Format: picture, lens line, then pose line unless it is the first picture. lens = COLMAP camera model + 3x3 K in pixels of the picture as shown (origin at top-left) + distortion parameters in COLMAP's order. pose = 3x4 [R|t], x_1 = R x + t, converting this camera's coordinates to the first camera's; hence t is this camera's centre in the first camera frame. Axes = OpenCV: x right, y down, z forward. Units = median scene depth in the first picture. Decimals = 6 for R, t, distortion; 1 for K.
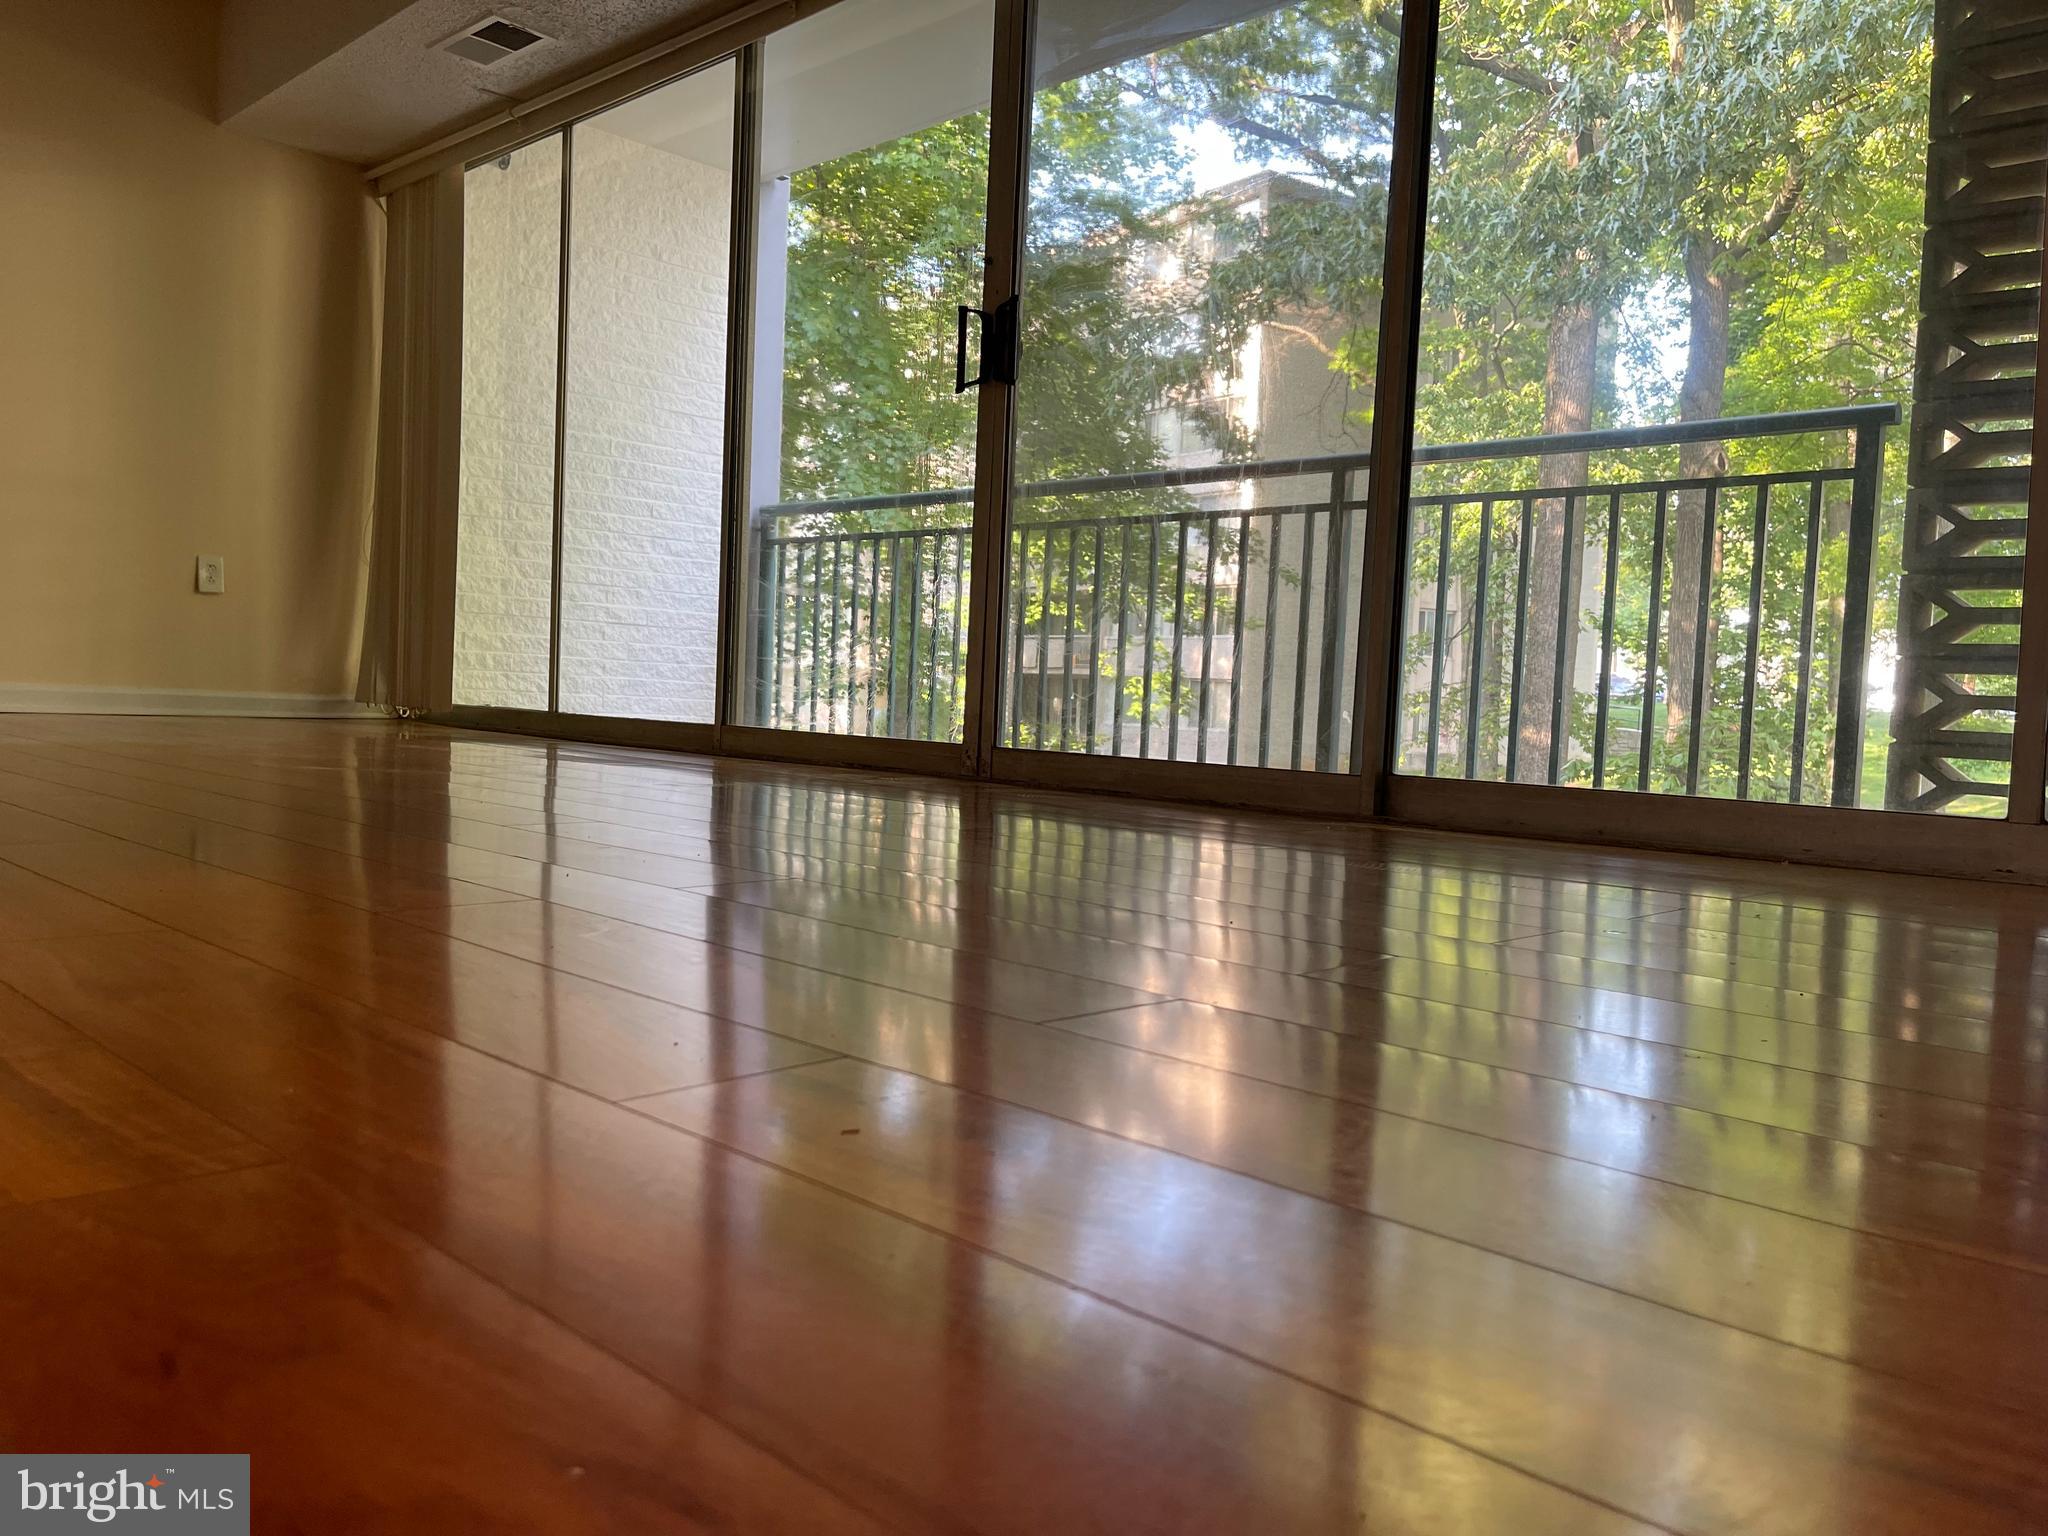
lens RADIAL K [[1554.5, 0, 1024.0], [0, 1554.5, 768.0], [0, 0, 1]] dist [0.111528, -0.109329]
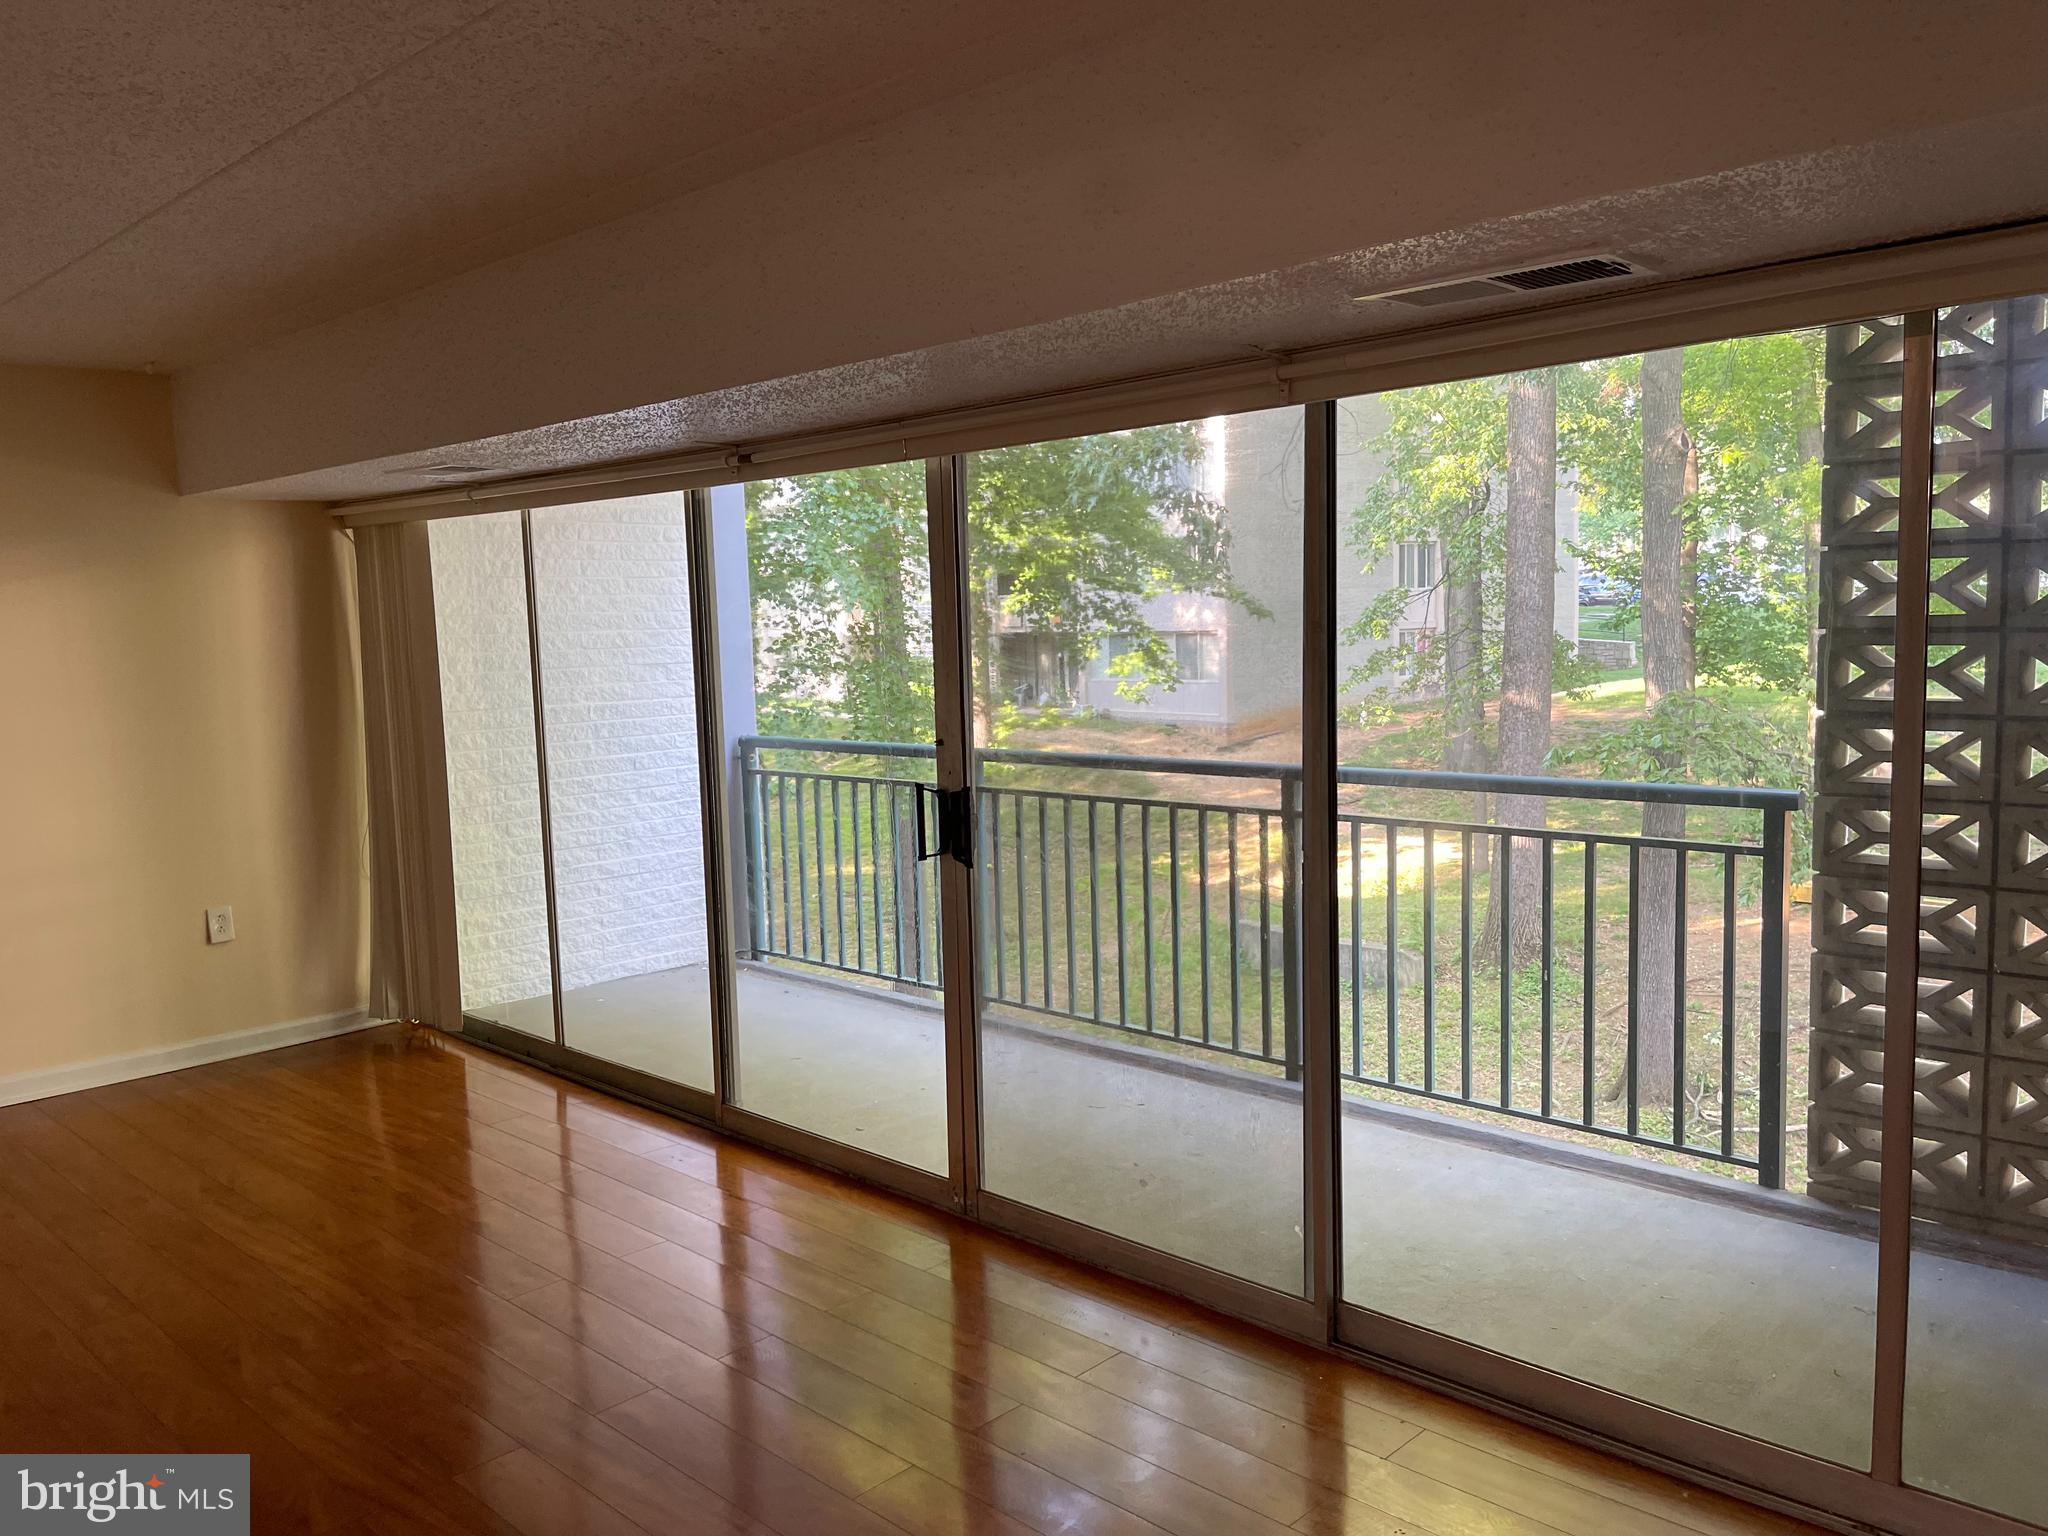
lens RADIAL K [[1554.5, 0, 1024.0], [0, 1554.5, 768.0], [0, 0, 1]] dist [0.111528, -0.109329]
pose [[0.996963, -0.077870, -0.001161, 0.020972], [0.077780, 0.994828, 0.065328, -0.220636], [-0.003932, -0.065220, 0.997863, -0.032873]]
